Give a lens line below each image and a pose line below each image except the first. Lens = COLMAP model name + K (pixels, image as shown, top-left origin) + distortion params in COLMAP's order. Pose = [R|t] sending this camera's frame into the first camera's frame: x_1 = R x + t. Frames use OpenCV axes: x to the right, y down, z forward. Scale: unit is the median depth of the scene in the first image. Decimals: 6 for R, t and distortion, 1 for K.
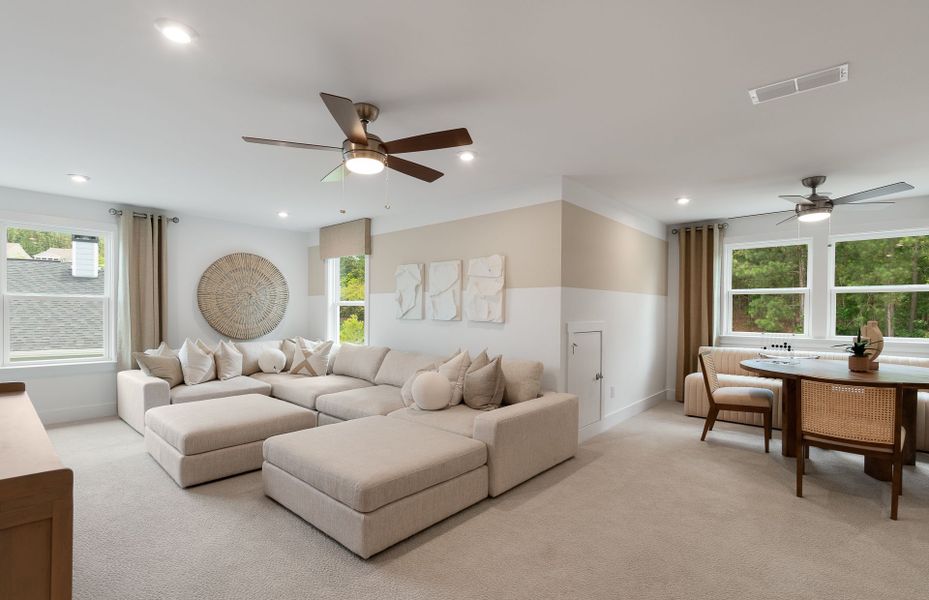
lens RADIAL K [[414.2, 0, 464.5], [0, 414.2, 300.0], [0, 0, 1]] dist [-0.000067, 0.000088]
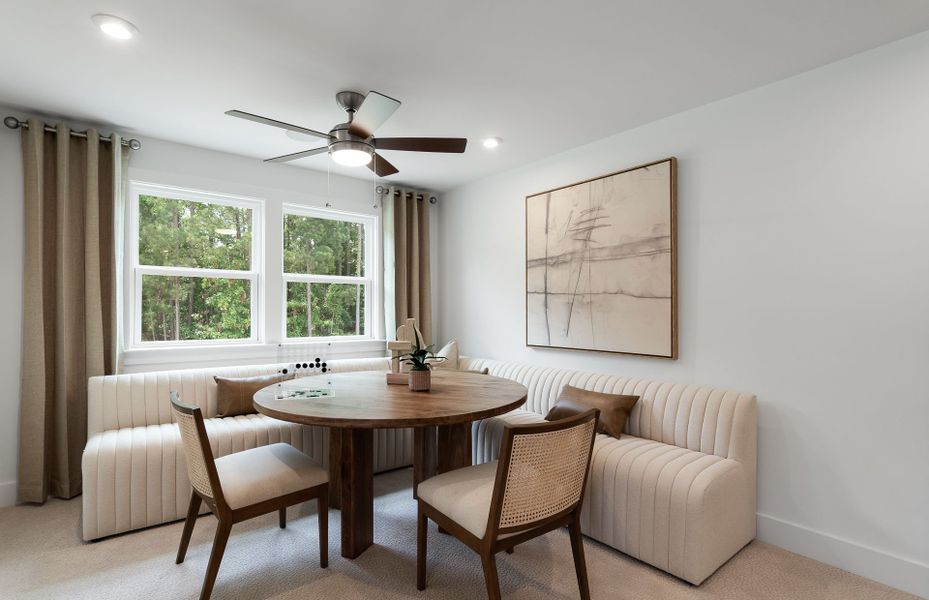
lens RADIAL K [[459.9, 0, 453.2], [0, 459.9, 305.0], [0, 0, 1]] dist [-0.005253, -0.000545]
pose [[0.175174, 0.003641, 0.984531, 0.123678], [-0.026832, 0.999639, 0.001077, 0.016023], [-0.984172, -0.026605, 0.175209, 0.502144]]
